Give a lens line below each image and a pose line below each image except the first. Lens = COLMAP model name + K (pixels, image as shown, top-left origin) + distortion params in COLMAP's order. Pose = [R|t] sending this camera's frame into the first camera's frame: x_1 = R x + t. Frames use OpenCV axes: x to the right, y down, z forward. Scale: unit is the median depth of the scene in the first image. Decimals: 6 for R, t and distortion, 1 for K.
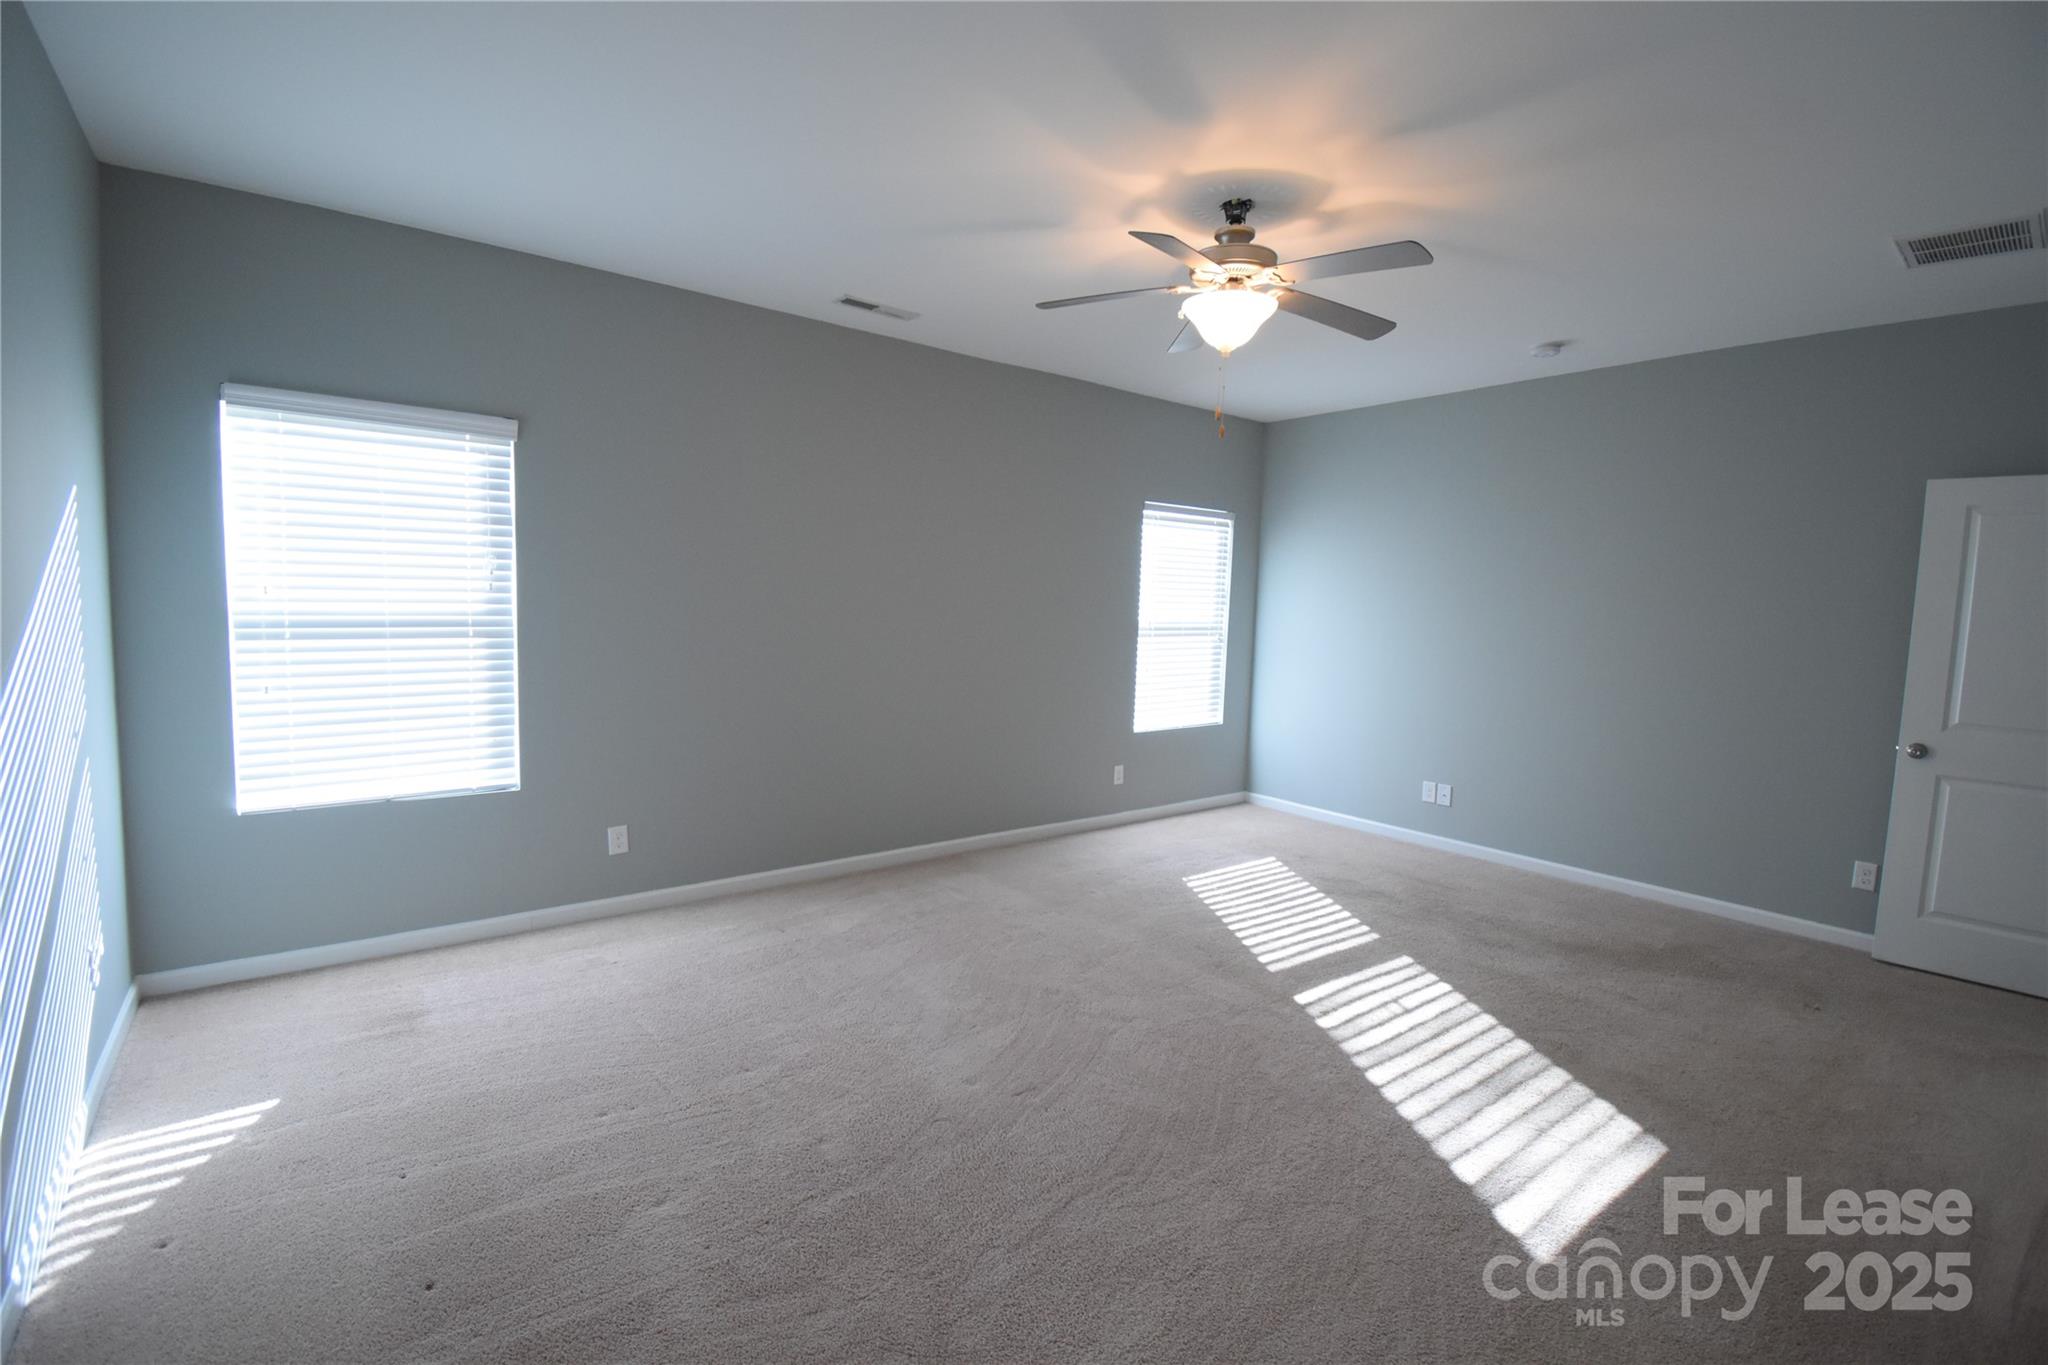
lens RADIAL K [[917.2, 0, 995.0], [0, 917.2, 679.3], [0, 0, 1]] dist [0.014092, -0.029294]
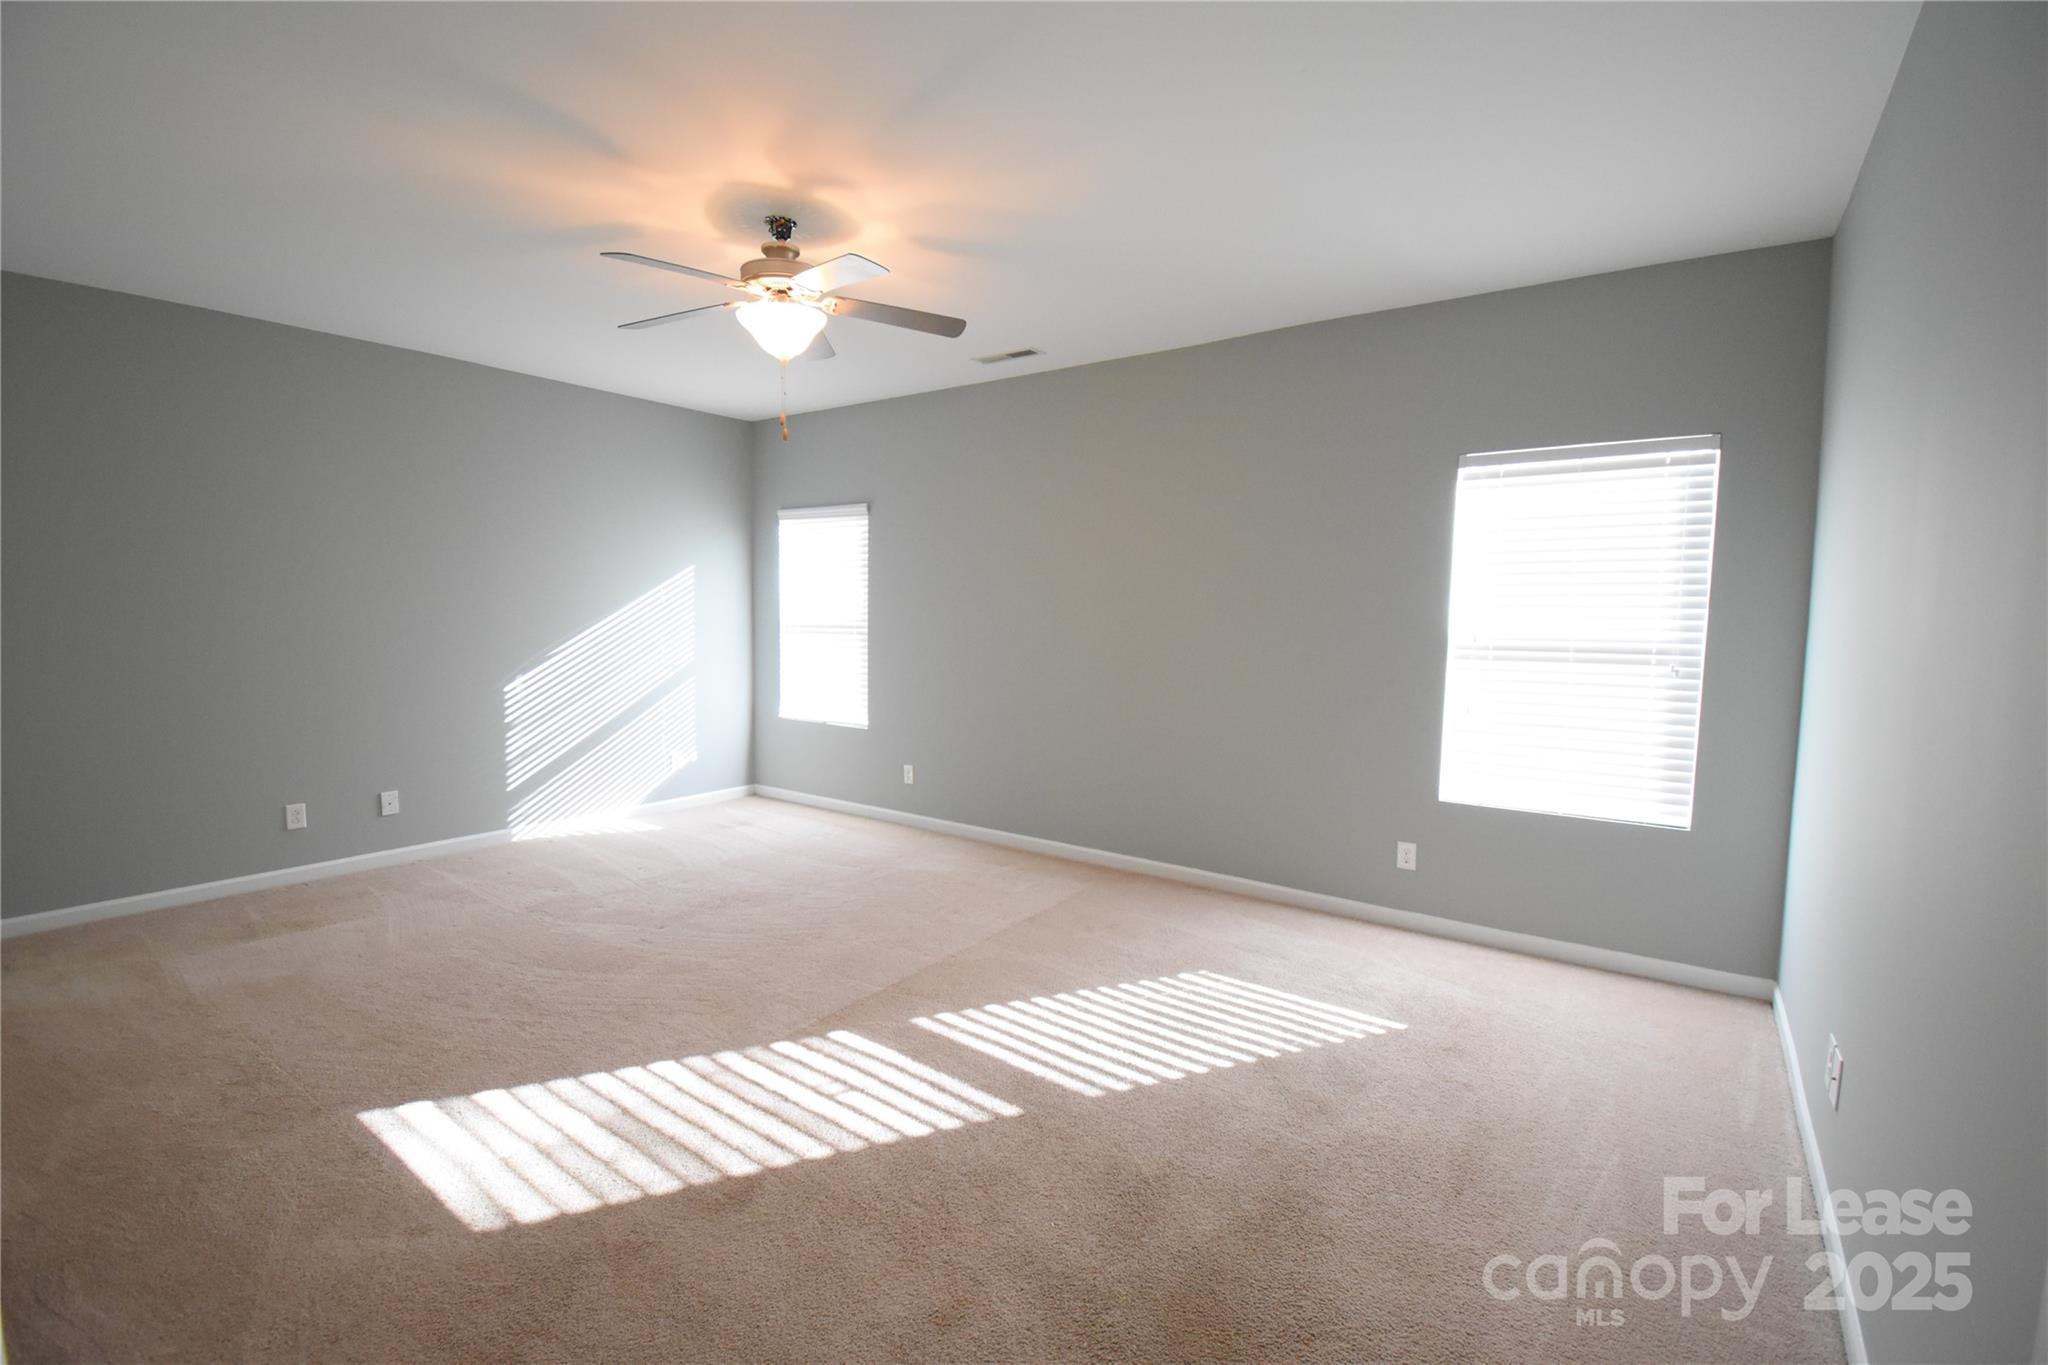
lens RADIAL K [[902.7, 0, 1024.0], [0, 902.7, 682.5], [0, 0, 1]] dist [0.024233, -0.027140]
pose [[0.278904, 0.055713, -0.958702, 1.033344], [-0.083659, 0.995930, 0.033539, -0.036775], [0.956668, 0.070850, 0.282429, 0.758244]]
